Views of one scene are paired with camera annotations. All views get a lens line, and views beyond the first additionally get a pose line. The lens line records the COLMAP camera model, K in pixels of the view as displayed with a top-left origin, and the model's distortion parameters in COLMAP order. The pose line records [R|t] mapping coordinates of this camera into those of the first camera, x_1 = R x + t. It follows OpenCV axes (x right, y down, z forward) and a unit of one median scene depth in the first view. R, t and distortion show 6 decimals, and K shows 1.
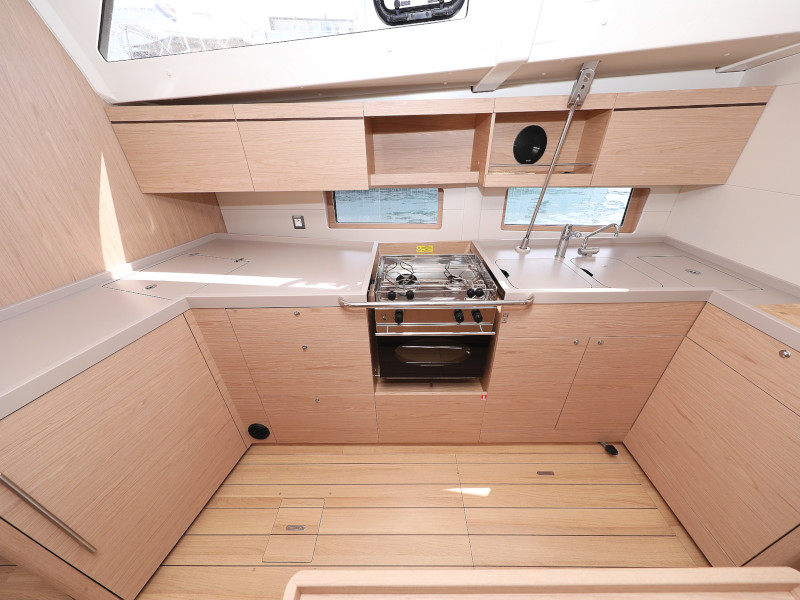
lens RADIAL K [[261.8, 0, 400.3], [0, 261.8, 272.4], [0, 0, 1]] dist [-0.000403, -0.000079]
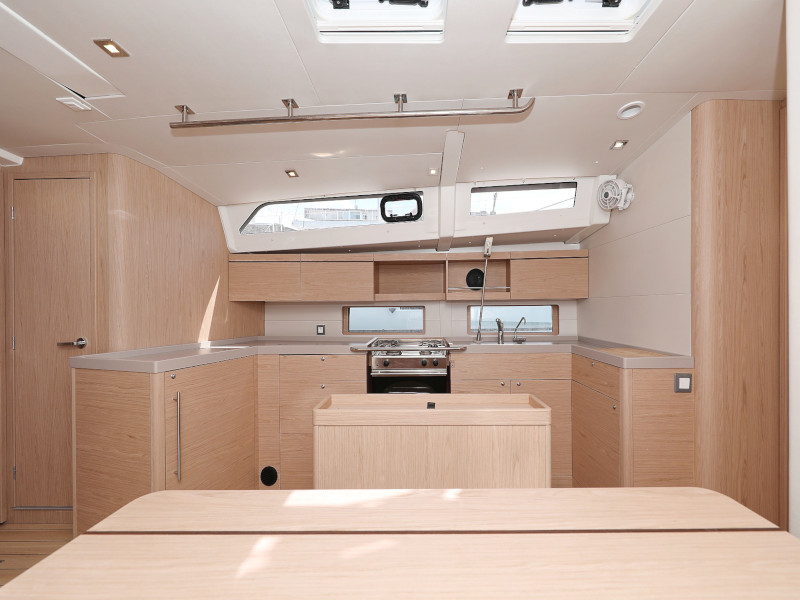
lens RADIAL K [[320.3, 0, 420.7], [0, 320.3, 309.0], [0, 0, 1]] dist [0.000696, 0.000319]
pose [[0.999850, 0.010077, 0.014109, 0.148109], [-0.002687, 0.894001, -0.448057, 0.640876], [-0.017129, 0.447952, 0.893893, -0.765886]]
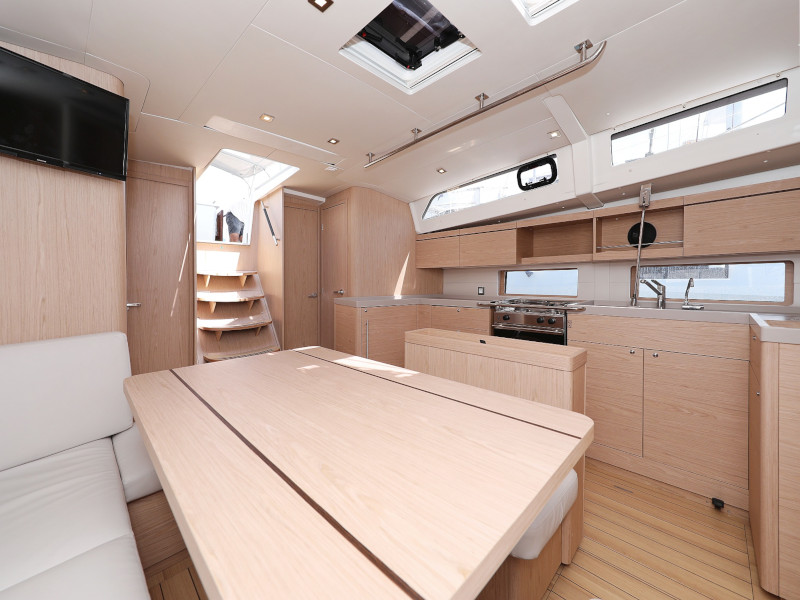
lens RADIAL K [[317.1, 0, 396.8], [0, 317.1, 285.3], [0, 0, 1]] dist [0.000048, 0.000135]
pose [[0.719640, 0.018150, -0.694110, 0.838853], [-0.312424, 0.901211, -0.300350, 0.744098], [0.620089, 0.433000, 0.654218, -0.872190]]
